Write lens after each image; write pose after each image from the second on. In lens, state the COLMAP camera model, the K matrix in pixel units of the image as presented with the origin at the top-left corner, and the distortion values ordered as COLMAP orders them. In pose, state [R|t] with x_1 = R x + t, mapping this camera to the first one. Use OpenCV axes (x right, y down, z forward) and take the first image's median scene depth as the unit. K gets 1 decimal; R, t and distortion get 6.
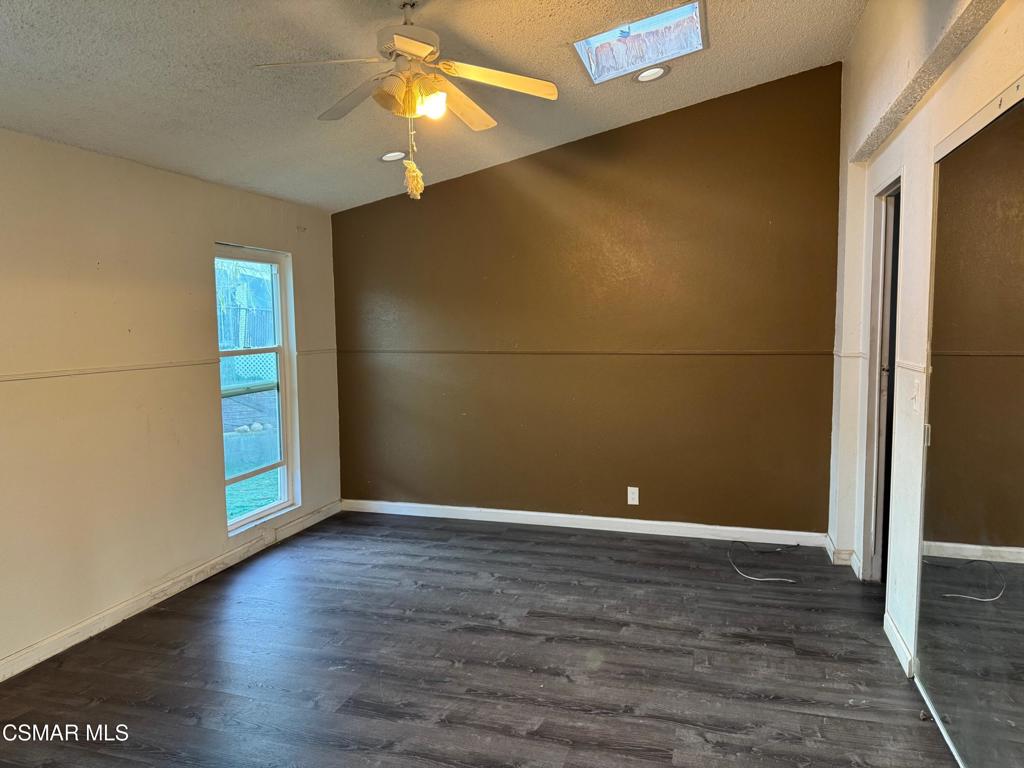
lens RADIAL K [[715.1, 0, 506.3], [0, 715.1, 382.9], [0, 0, 1]] dist [0.160132, -0.342633]
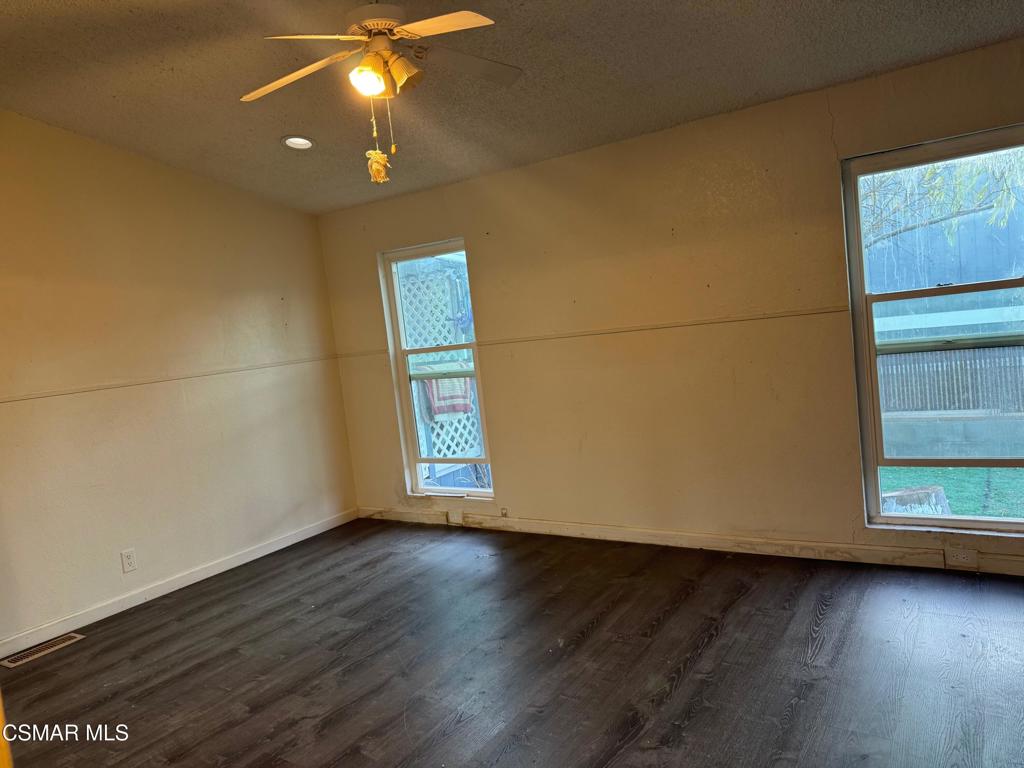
lens RADIAL K [[715.1, 0, 506.3], [0, 715.1, 382.9], [0, 0, 1]] dist [0.160132, -0.342633]
pose [[-0.339710, 0.120558, -0.932772, 0.559059], [0.037604, 0.992699, 0.114609, -0.062468], [0.939778, 0.003858, -0.341763, 1.040115]]
